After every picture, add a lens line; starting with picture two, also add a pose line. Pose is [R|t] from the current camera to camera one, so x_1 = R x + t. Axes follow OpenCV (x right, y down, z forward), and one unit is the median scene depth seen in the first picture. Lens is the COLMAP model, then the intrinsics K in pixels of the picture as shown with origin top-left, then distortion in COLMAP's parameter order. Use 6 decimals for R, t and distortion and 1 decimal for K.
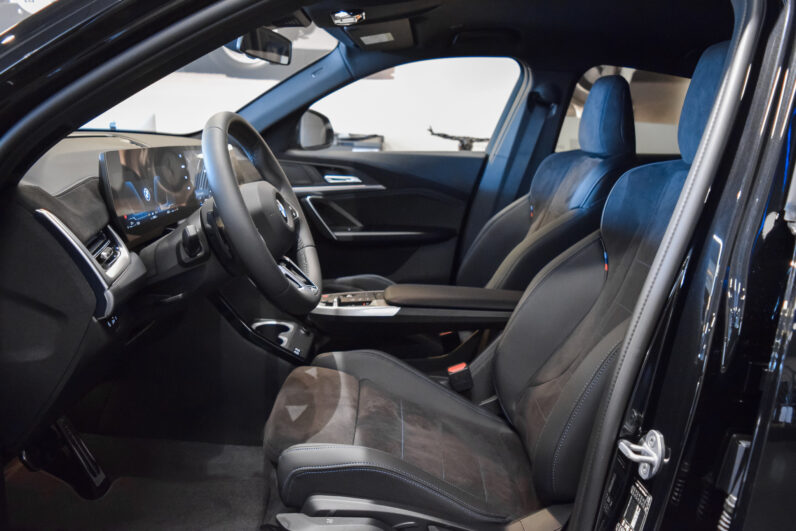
lens RADIAL K [[629.7, 0, 398.0], [0, 629.7, 265.5], [0, 0, 1]] dist [-0.067638, -0.006202]
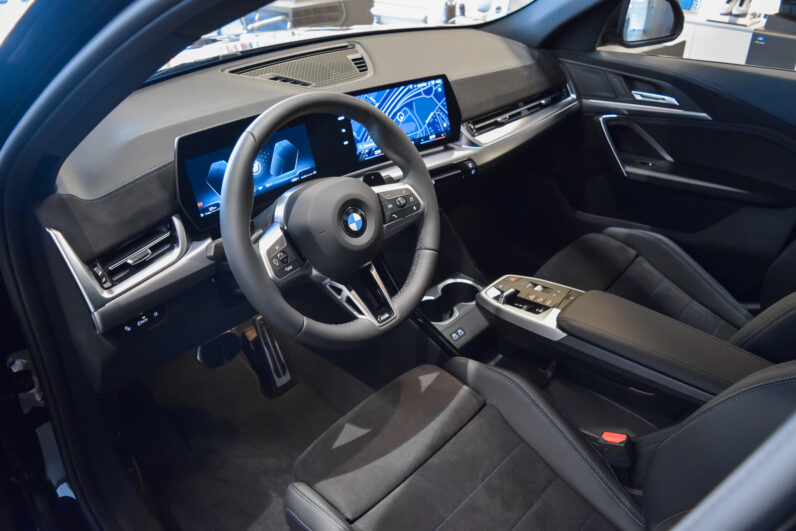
lens RADIAL K [[629.7, 0, 398.0], [0, 629.7, 265.5], [0, 0, 1]] dist [-0.067638, -0.006202]
pose [[0.745931, 0.295109, -0.597074, 0.188028], [-0.110826, 0.938976, 0.325641, -0.157426], [0.656738, -0.176735, 0.733117, 0.212930]]
